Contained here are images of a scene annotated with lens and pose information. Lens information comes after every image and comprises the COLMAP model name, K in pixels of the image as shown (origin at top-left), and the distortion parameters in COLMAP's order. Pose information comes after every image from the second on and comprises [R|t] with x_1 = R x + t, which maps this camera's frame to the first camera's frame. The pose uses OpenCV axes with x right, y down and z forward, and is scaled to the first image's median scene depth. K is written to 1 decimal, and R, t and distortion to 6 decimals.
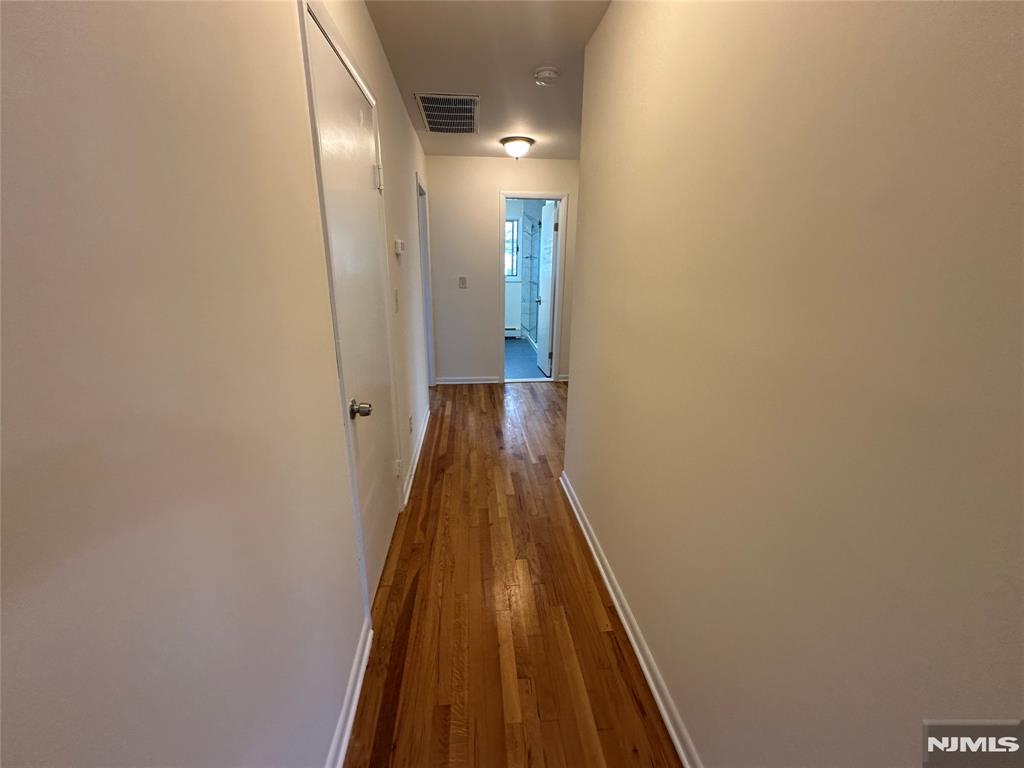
lens RADIAL K [[408.8, 0, 505.4], [0, 408.8, 382.9], [0, 0, 1]] dist [-0.002790, 0.000425]
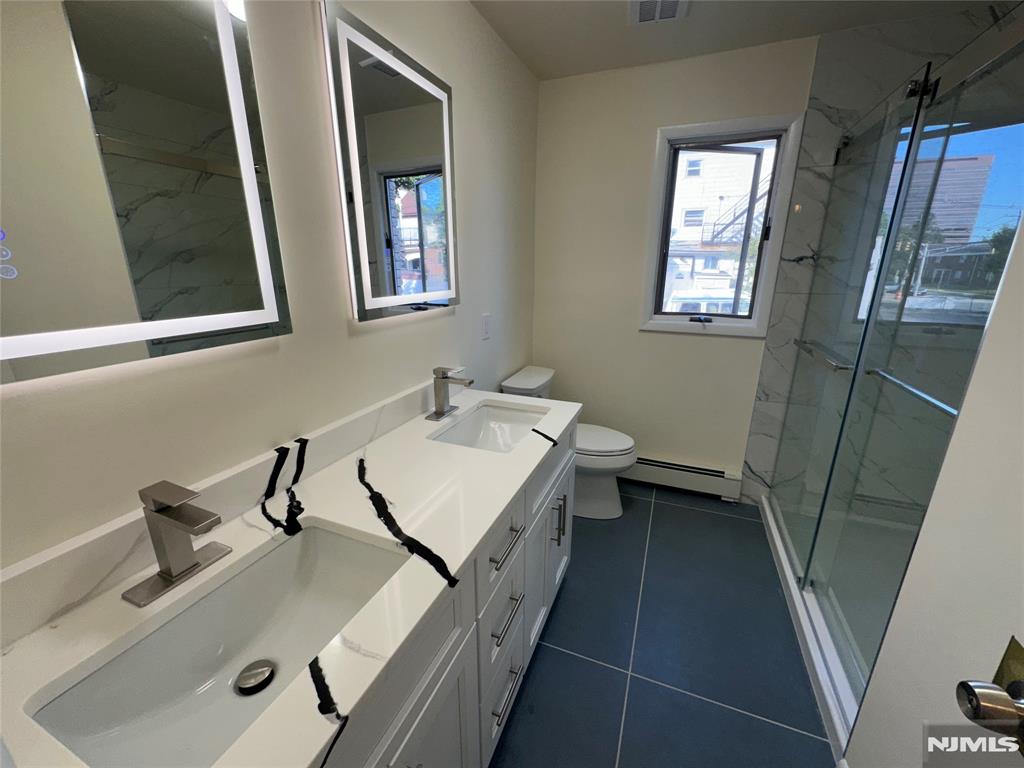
lens RADIAL K [[408.8, 0, 509.9], [0, 408.8, 384.2], [0, 0, 1]] dist [-0.002790, 0.000425]
pose [[0.884971, 0.122066, -0.449361, 0.011533], [-0.130146, 0.991410, 0.013001, -0.192697], [0.447088, 0.046977, 0.893256, 0.642224]]
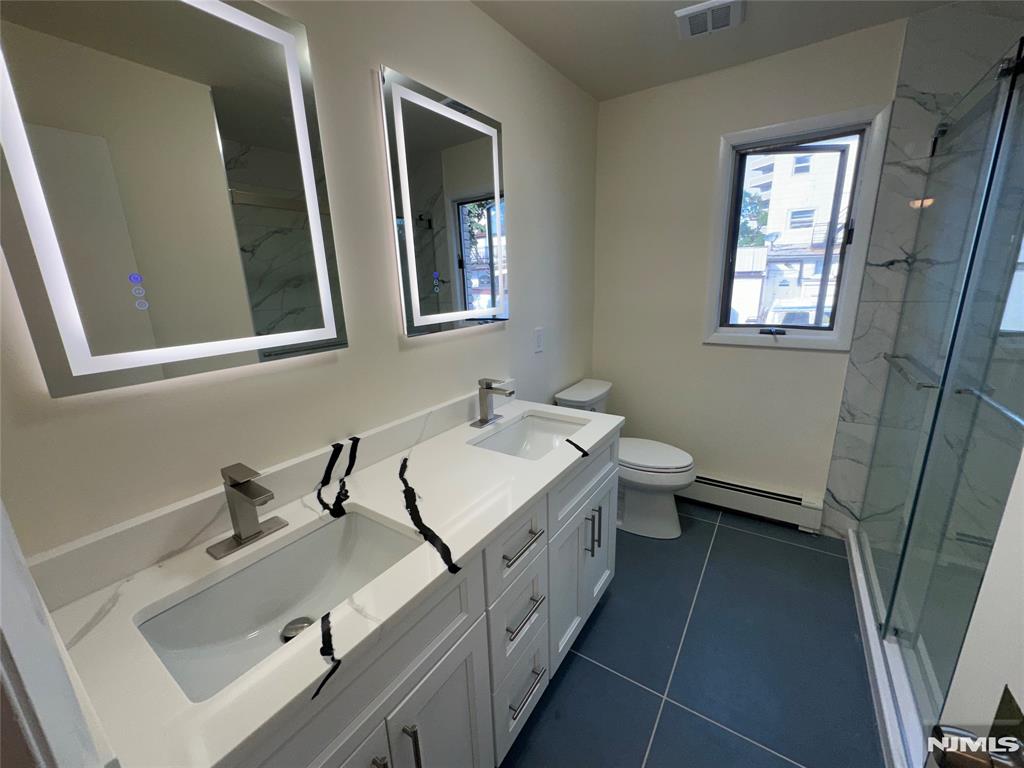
lens RADIAL K [[408.8, 0, 510.9], [0, 408.8, 384.3], [0, 0, 1]] dist [-0.002790, 0.000425]
pose [[0.771685, 0.122839, -0.624029, 0.038211], [-0.148435, 0.988860, 0.011097, -0.195451], [0.618441, 0.084065, 0.781322, 0.645585]]
